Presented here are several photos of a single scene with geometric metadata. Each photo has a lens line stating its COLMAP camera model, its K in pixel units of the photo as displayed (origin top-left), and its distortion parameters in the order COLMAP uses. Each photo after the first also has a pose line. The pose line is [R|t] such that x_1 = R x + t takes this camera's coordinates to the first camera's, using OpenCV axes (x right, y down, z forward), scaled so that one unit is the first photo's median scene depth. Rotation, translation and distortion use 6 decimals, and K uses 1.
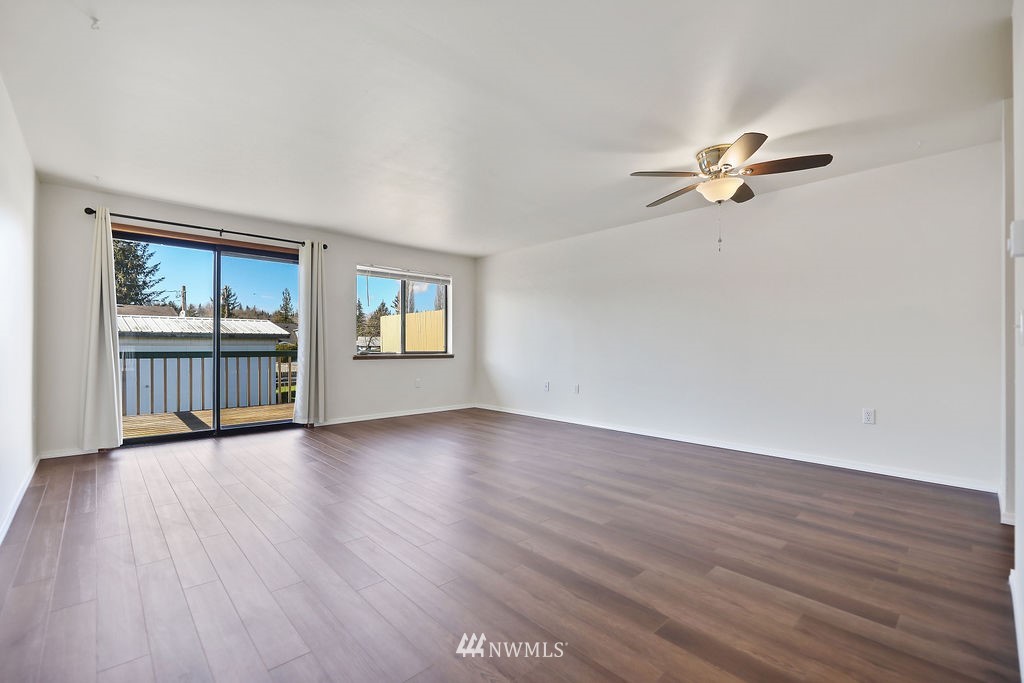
lens RADIAL K [[439.2, 0, 512.0], [0, 439.2, 341.5], [0, 0, 1]] dist [-0.013096, 0.000028]
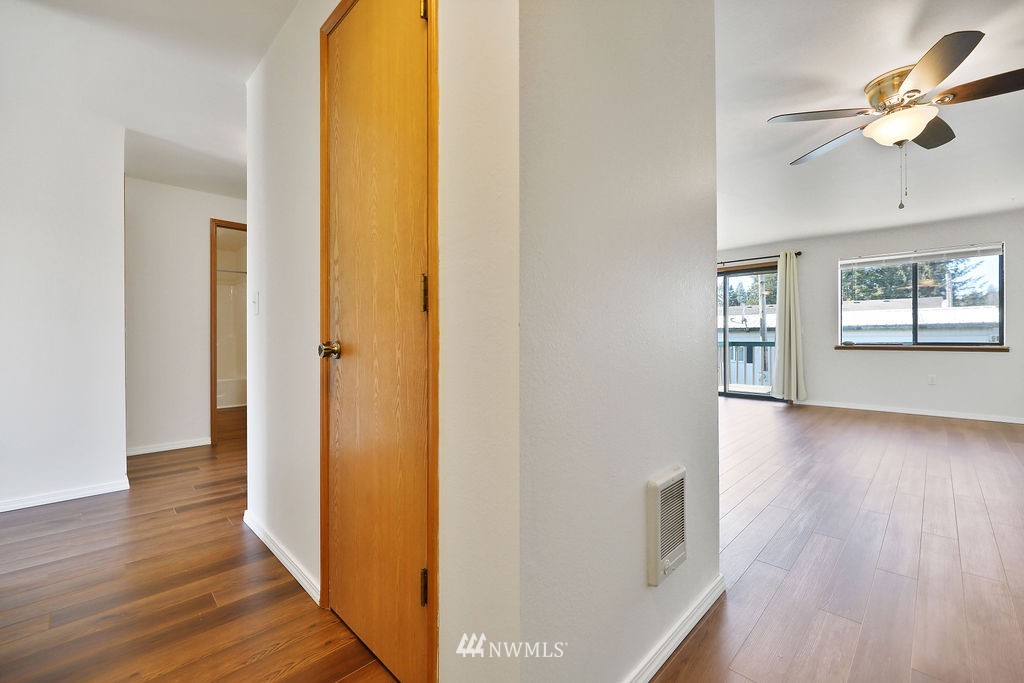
lens RADIAL K [[420.4, 0, 508.9], [0, 420.4, 338.2], [0, 0, 1]] dist [0.000861, -0.004240]
pose [[0.026705, -0.003242, -0.999638, 0.754023], [0.015094, 0.999882, -0.002839, 0.004760], [0.999529, -0.015012, 0.026750, 0.197244]]
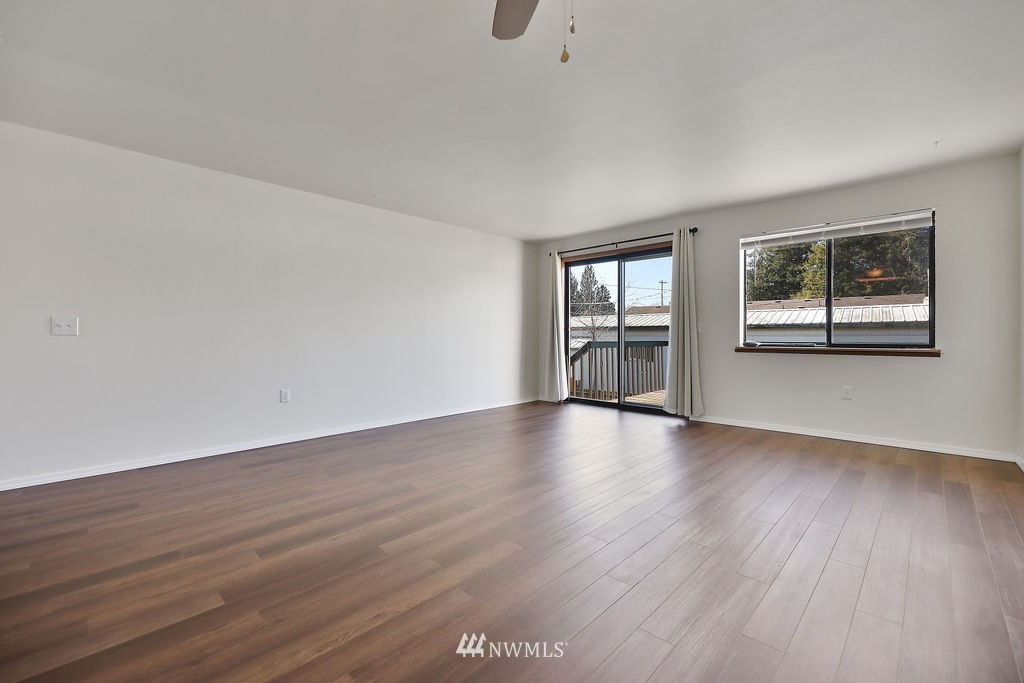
lens RADIAL K [[435.8, 0, 505.0], [0, 435.8, 337.5], [0, 0, 1]] dist [-0.000461, -0.005879]
pose [[0.045295, -0.001365, -0.998973, 0.526727], [0.013069, 0.999914, -0.000773, 0.008836], [0.998888, -0.013021, 0.045309, 0.602541]]
